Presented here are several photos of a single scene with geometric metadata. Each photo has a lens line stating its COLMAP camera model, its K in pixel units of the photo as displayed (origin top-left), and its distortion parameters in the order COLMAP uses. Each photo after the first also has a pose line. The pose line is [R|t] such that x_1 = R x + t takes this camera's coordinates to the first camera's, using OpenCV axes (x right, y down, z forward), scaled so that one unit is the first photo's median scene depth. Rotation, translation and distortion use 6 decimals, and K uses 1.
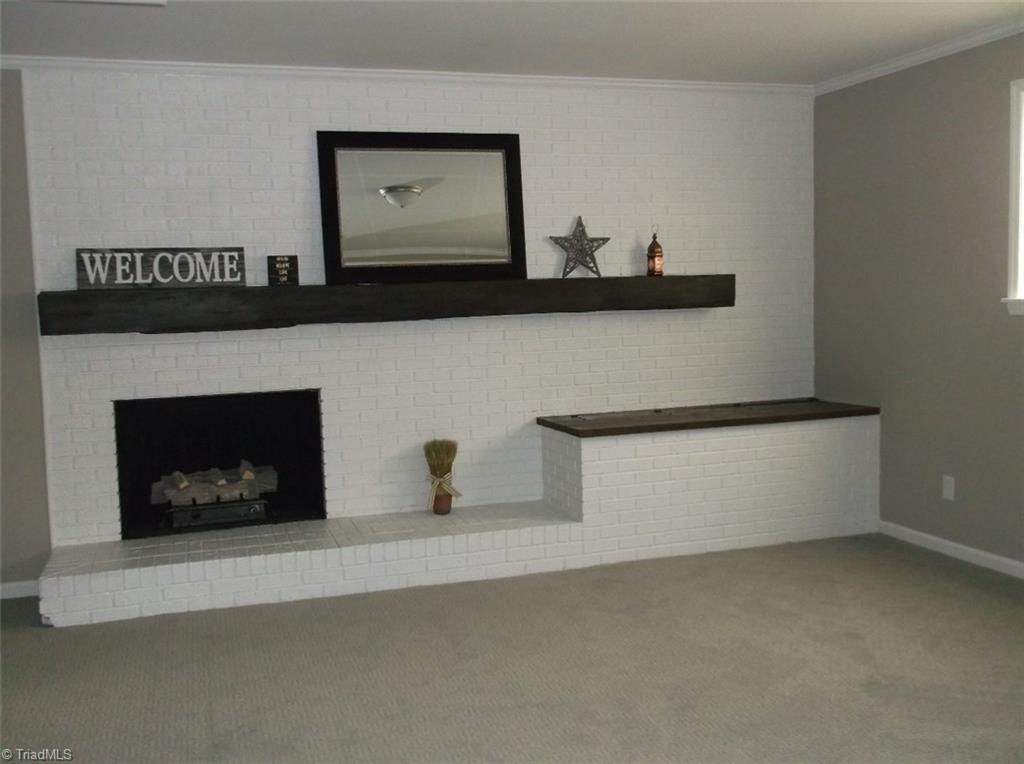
lens RADIAL K [[1008.0, 0, 505.4], [0, 1008.0, 382.3], [0, 0, 1]] dist [-0.006037, 0.000000]
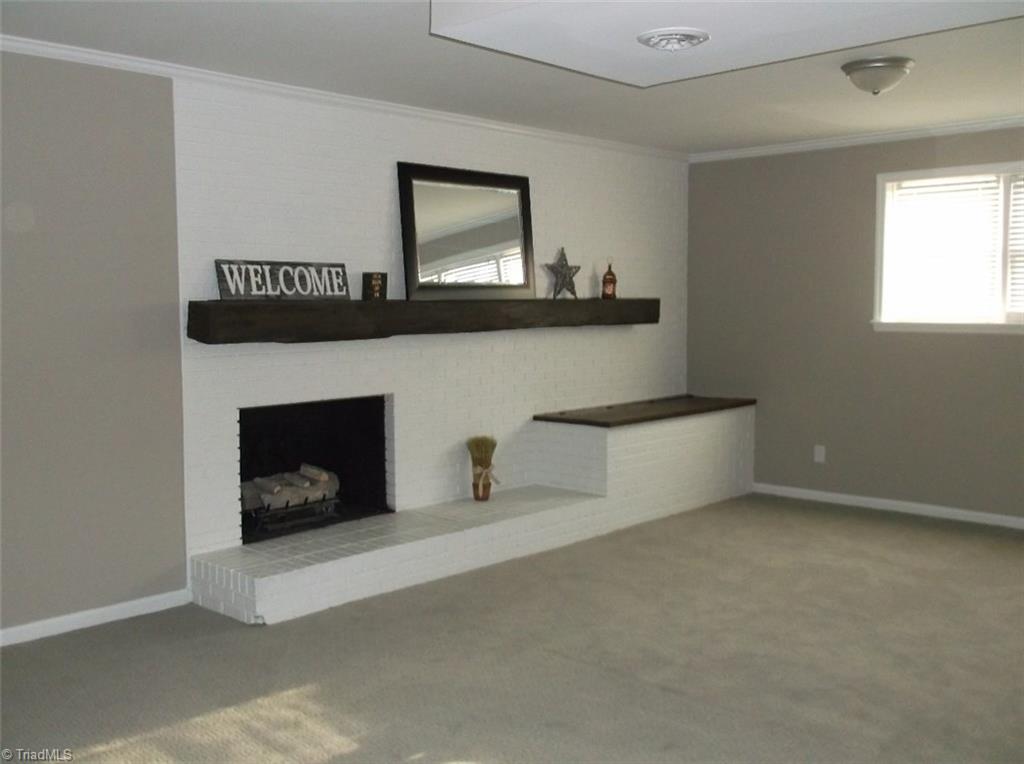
lens RADIAL K [[1008.0, 0, 512.2], [0, 1008.0, 382.7], [0, 0, 1]] dist [-0.006037, 0.000000]
pose [[0.876198, -0.016534, 0.481668, -0.614896], [0.024545, 0.999645, -0.010336, 0.008954], [-0.481326, 0.020879, 0.876293, -0.030890]]
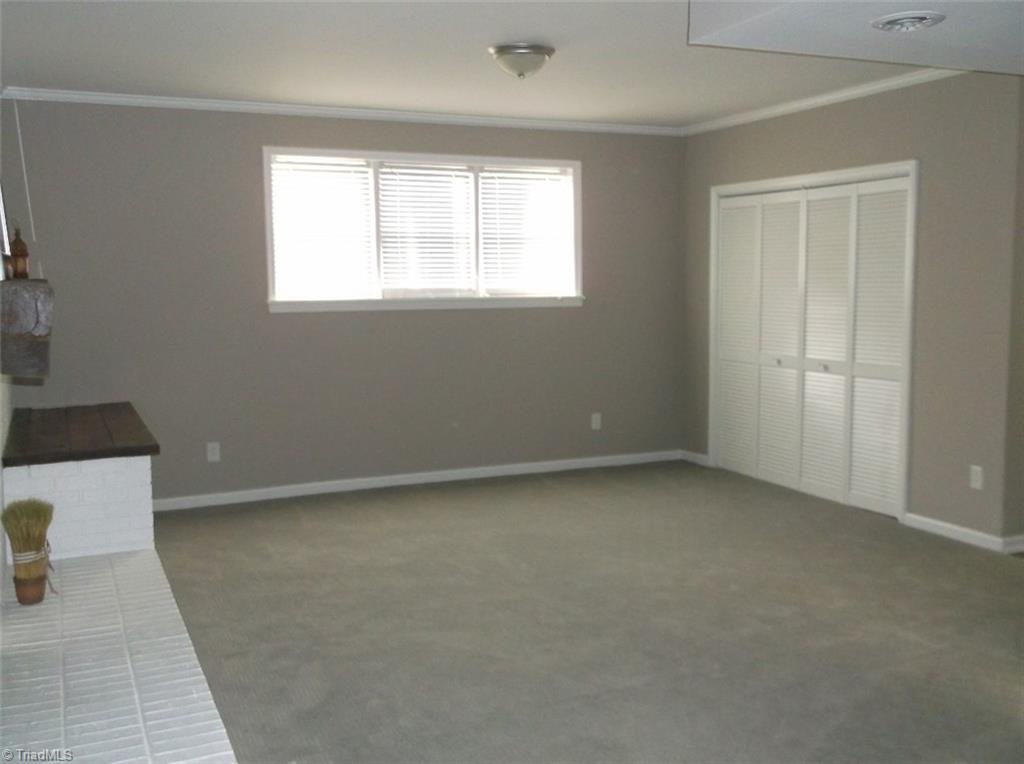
lens RADIAL K [[1008.0, 0, 521.0], [0, 1008.0, 382.6], [0, 0, 1]] dist [-0.006037, 0.000000]
pose [[-0.144797, -0.078041, 0.986379, -0.852066], [0.106316, 0.989886, 0.093925, -0.058825], [-0.983733, 0.118468, -0.135036, 0.781446]]
